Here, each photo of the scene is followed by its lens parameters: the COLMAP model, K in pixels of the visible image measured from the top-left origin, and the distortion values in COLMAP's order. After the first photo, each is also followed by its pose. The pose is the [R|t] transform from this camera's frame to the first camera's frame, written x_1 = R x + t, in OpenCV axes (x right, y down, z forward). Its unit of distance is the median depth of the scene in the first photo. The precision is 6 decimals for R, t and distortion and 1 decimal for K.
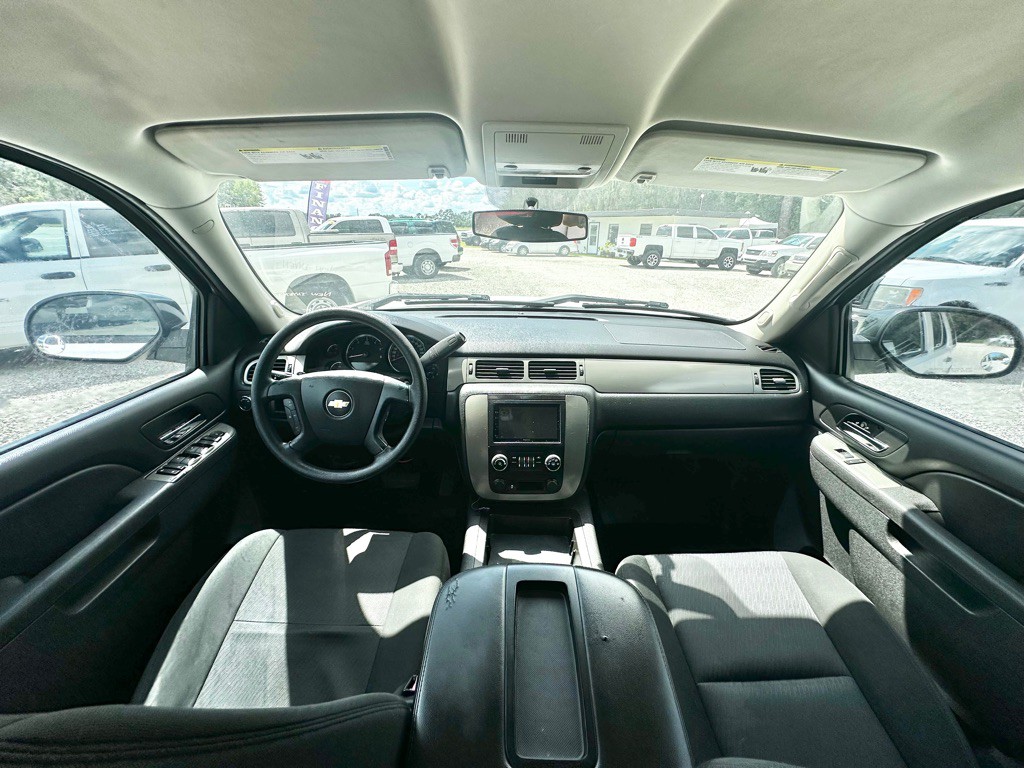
lens RADIAL K [[406.8, 0, 512.0], [0, 406.8, 384.0], [0, 0, 1]] dist [-0.001481, -0.000220]
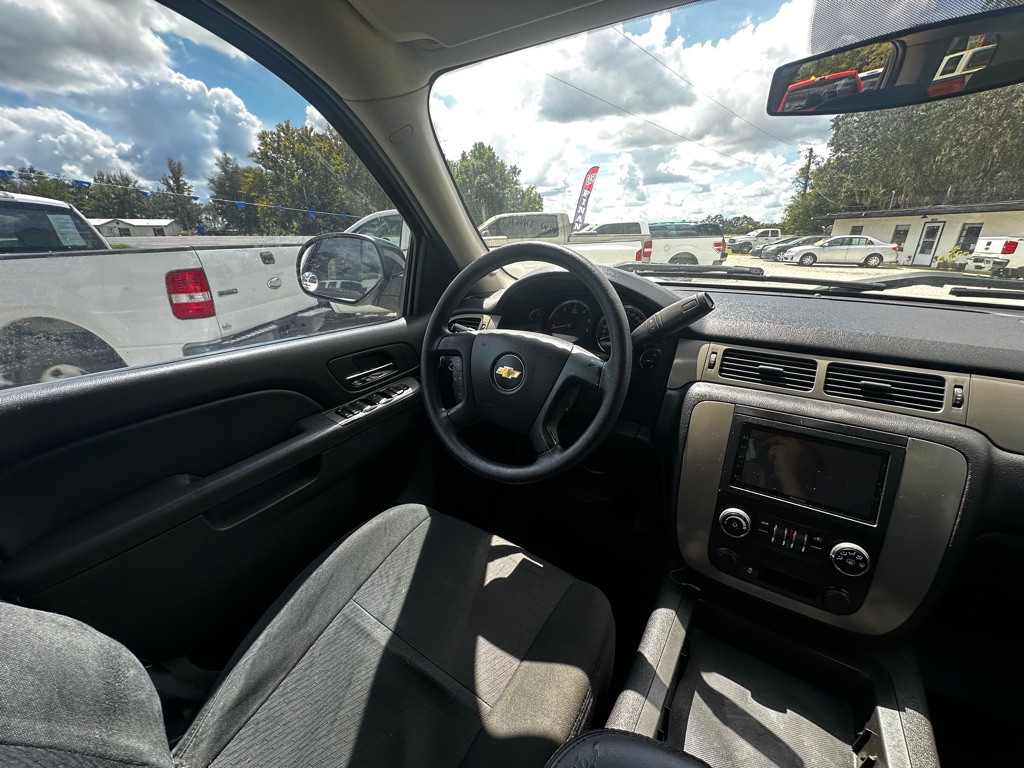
lens RADIAL K [[406.8, 0, 512.0], [0, 406.8, 384.0], [0, 0, 1]] dist [-0.001481, -0.000220]
pose [[0.835294, 0.174811, -0.521272, -0.028126], [-0.184287, 0.982281, 0.034108, 0.036831], [0.517998, 0.067574, 0.852709, 0.324071]]
